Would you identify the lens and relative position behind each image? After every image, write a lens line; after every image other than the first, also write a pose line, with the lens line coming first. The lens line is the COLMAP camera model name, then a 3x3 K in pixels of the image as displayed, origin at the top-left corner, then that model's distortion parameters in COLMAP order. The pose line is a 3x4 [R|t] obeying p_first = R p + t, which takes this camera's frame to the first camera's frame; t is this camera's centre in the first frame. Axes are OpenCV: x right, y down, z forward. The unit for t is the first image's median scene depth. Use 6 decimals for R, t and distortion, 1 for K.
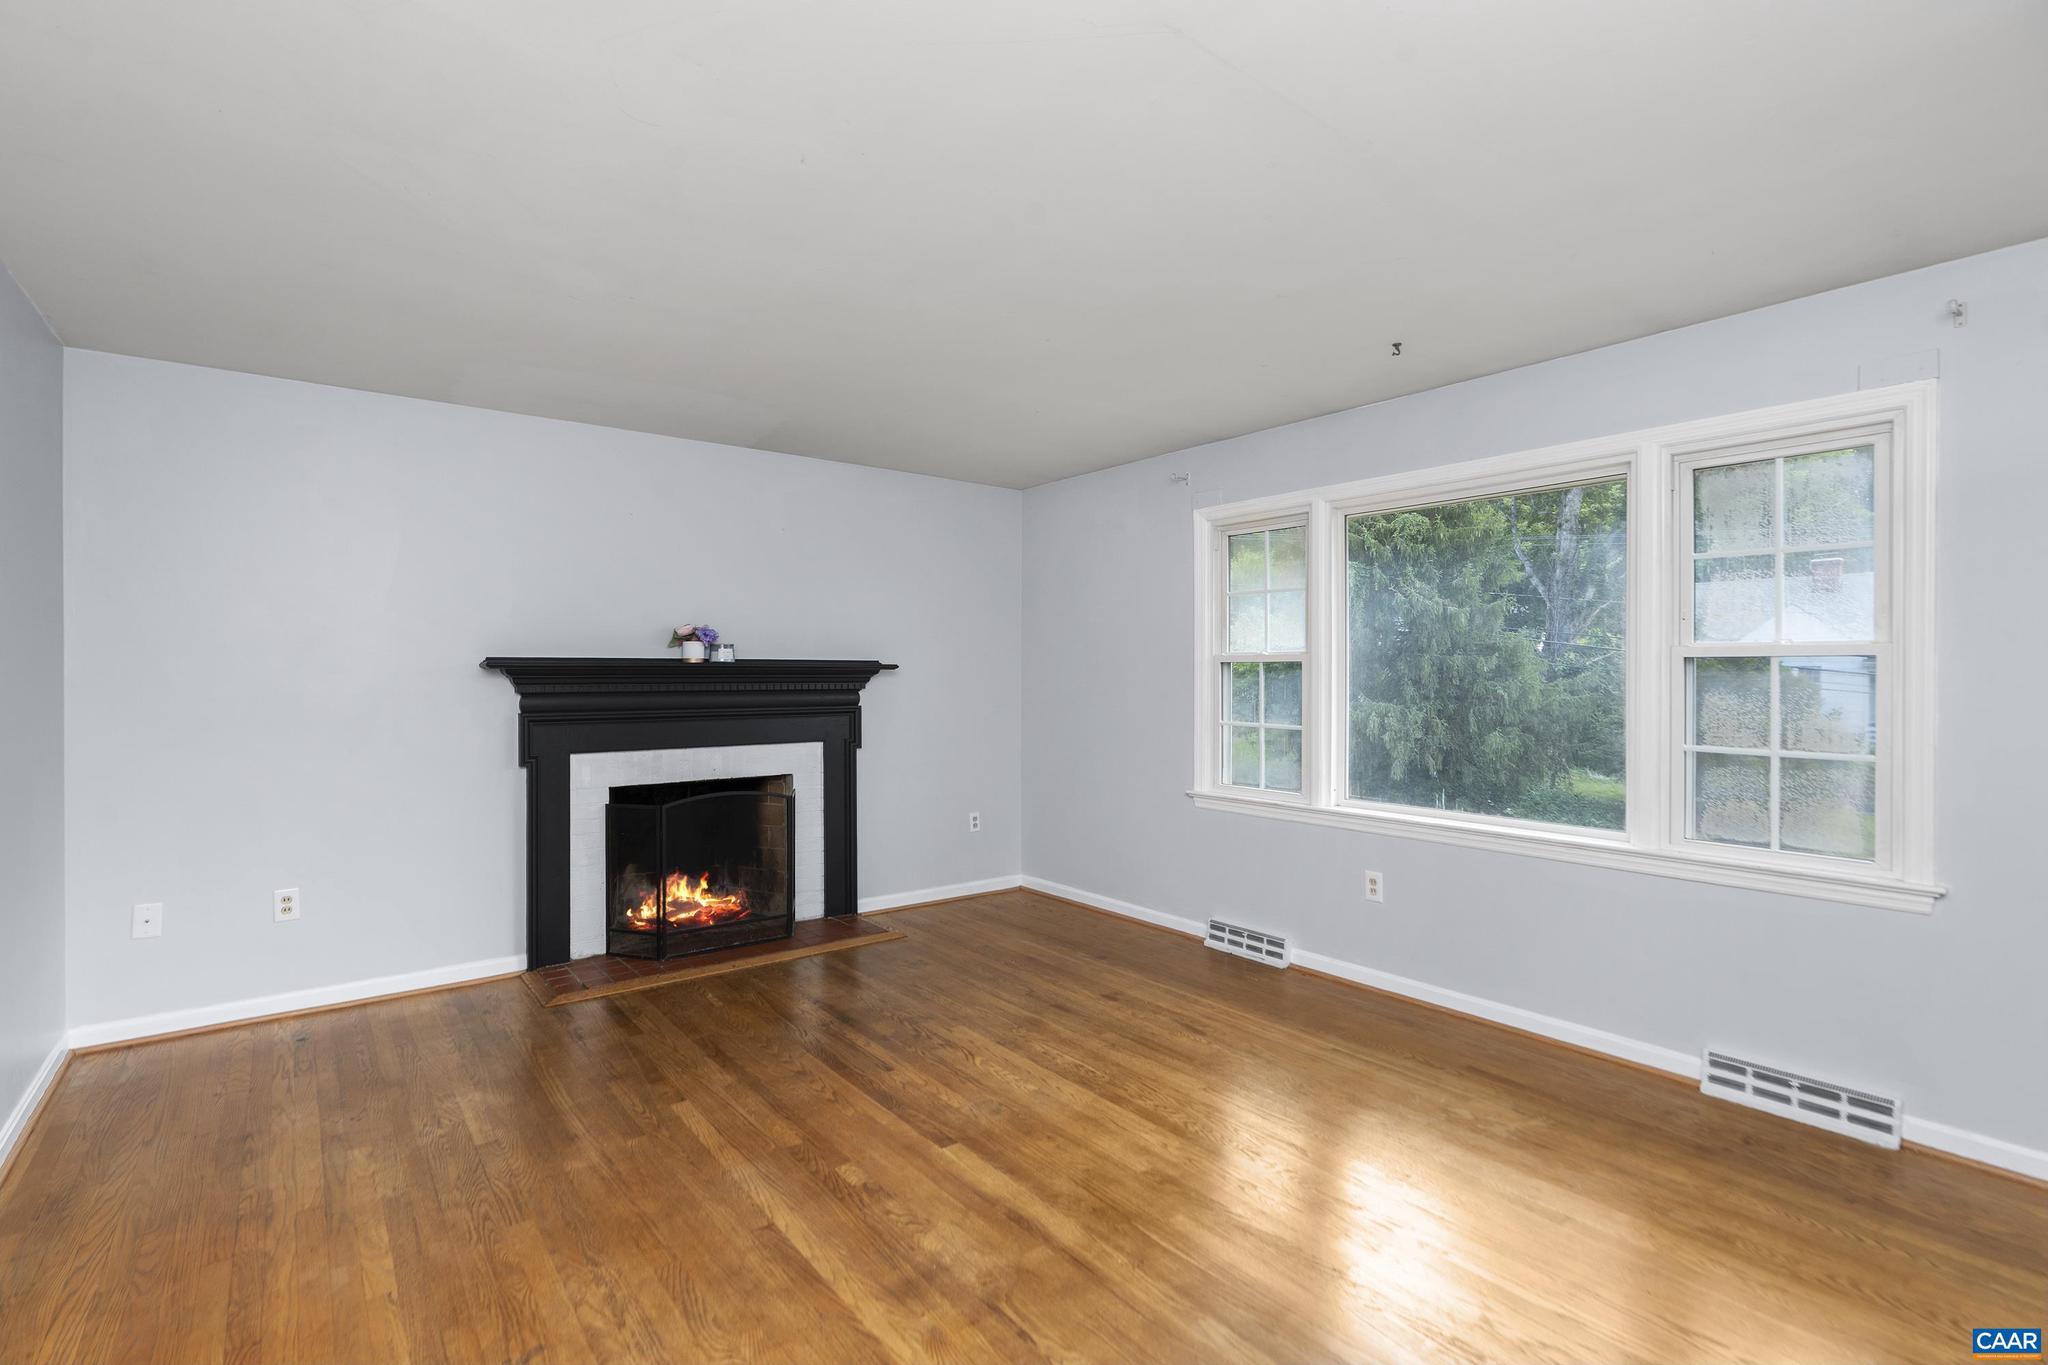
lens RADIAL K [[933.6, 0, 1027.8], [0, 933.6, 676.1], [0, 0, 1]] dist [-0.001560, -0.000240]
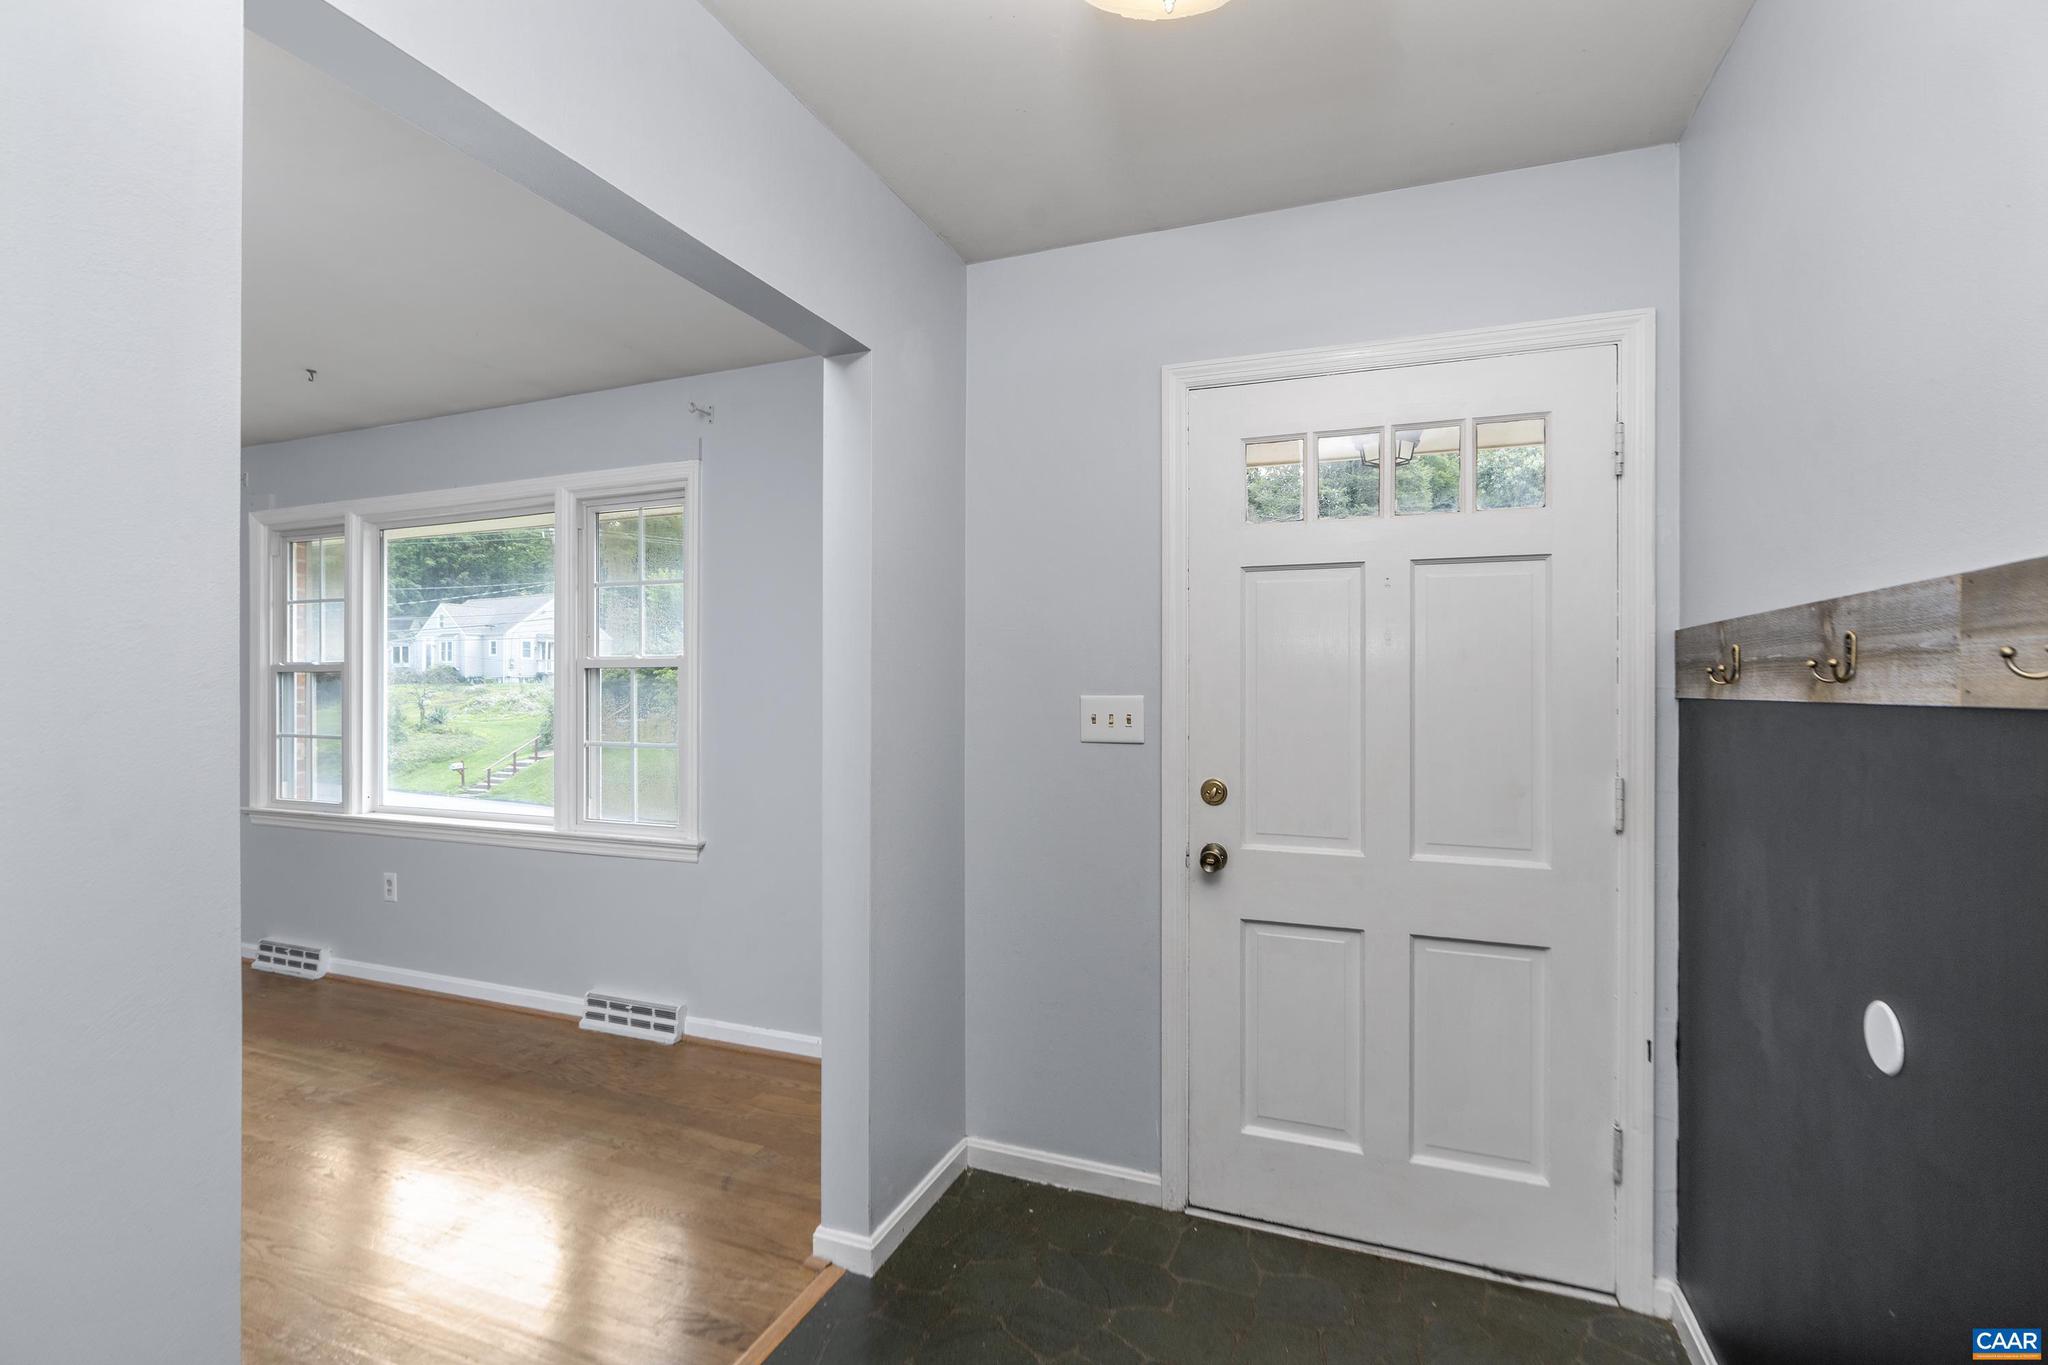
lens RADIAL K [[933.9, 0, 1024.0], [0, 933.9, 682.5], [0, 0, 1]] dist [-0.000559, -0.000010]
pose [[0.869217, -0.010345, 0.494323, 0.569707], [0.008300, 0.999946, 0.006332, -0.004898], [-0.494362, -0.001401, 0.869255, -0.309343]]
